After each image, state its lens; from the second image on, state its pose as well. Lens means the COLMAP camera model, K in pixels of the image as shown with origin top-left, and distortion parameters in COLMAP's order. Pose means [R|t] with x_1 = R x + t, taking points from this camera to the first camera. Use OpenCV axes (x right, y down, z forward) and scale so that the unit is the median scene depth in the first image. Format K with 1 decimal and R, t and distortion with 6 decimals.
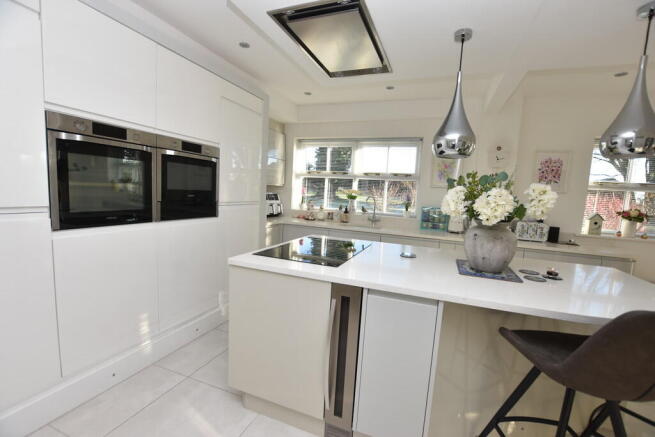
lens RADIAL K [[290.4, 0, 329.1], [0, 290.4, 224.7], [0, 0, 1]] dist [-0.023398, -0.000027]
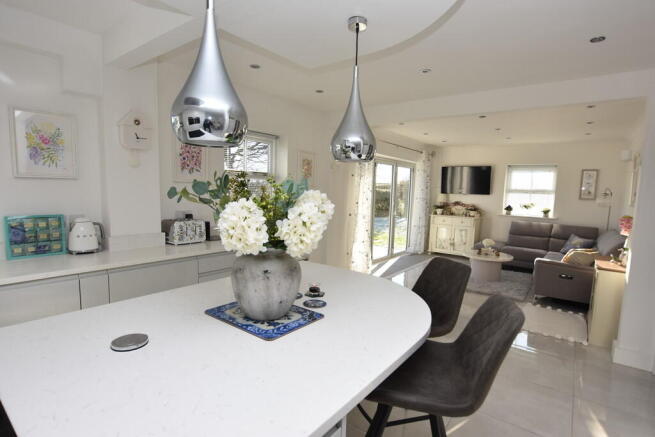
lens RADIAL K [[333.8, 0, 327.5], [0, 333.8, 218.5], [0, 0, 1]] dist [-0.018895, -0.000582]
pose [[0.283790, -0.132286, 0.949718, -0.078219], [0.093264, 0.989550, 0.109966, -0.081927], [-0.954340, 0.057367, 0.293162, 0.347005]]
